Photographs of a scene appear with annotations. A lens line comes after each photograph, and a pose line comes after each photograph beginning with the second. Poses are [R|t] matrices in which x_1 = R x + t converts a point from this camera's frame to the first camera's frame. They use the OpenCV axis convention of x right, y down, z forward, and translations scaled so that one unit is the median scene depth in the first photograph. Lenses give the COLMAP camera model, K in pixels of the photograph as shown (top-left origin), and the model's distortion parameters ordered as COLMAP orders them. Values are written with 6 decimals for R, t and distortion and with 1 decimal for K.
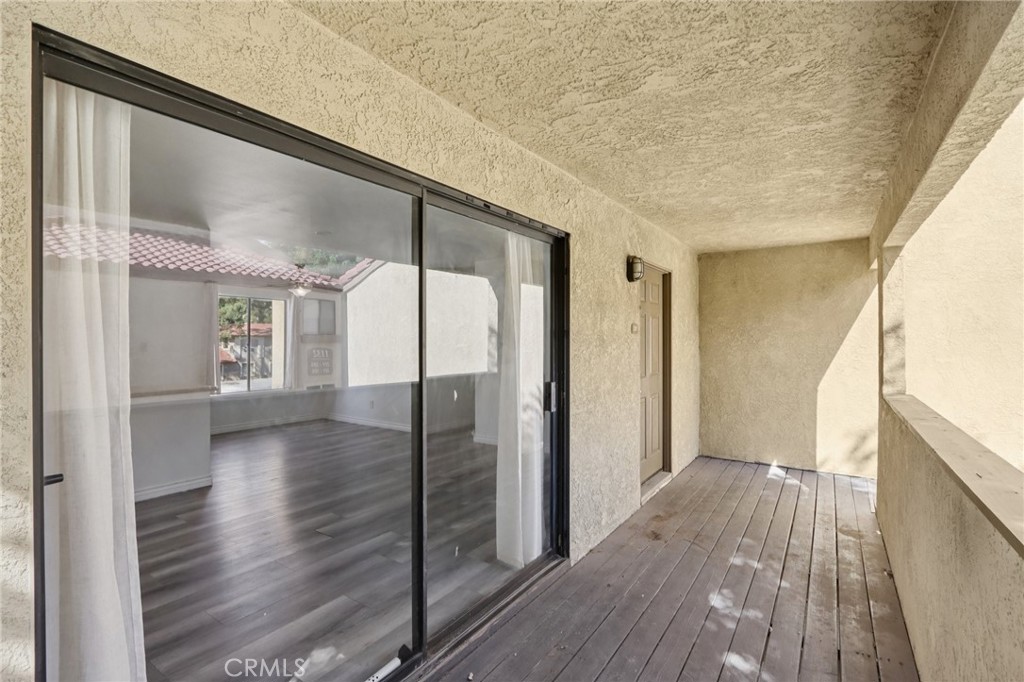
lens RADIAL K [[470.6, 0, 515.3], [0, 470.6, 340.0], [0, 0, 1]] dist [-0.010729, 0.001244]
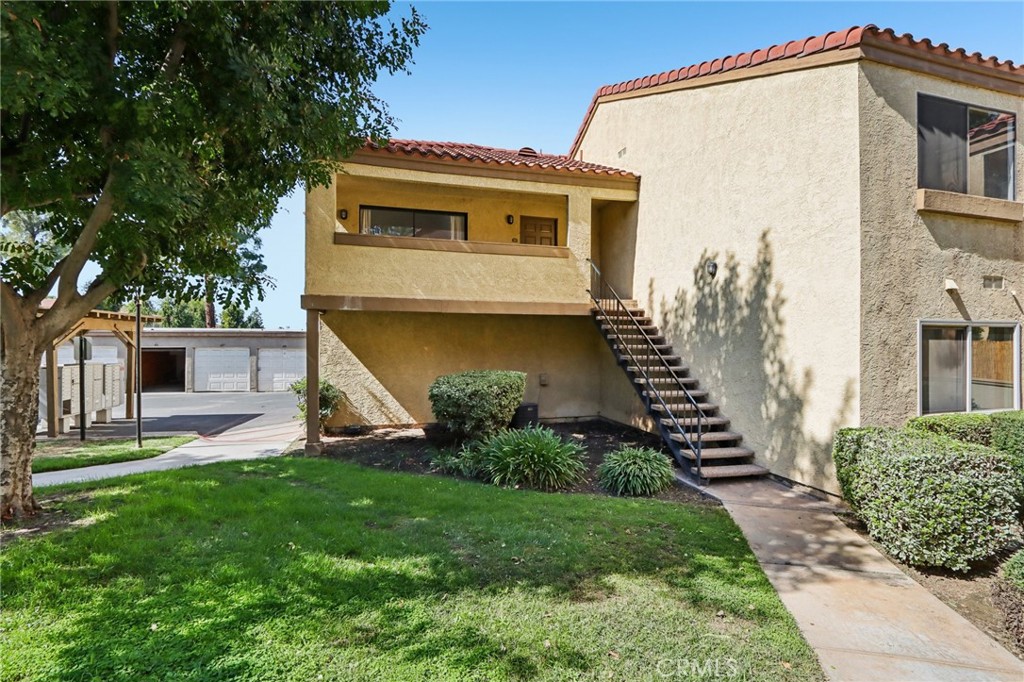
lens RADIAL K [[470.6, 0, 514.6], [0, 470.6, 344.8], [0, 0, 1]] dist [-0.010729, 0.001244]
pose [[0.747895, -0.010970, -0.663727, 2.389550], [0.006759, 0.999937, -0.008911, 0.708916], [0.663783, 0.002178, 0.747922, -1.249132]]
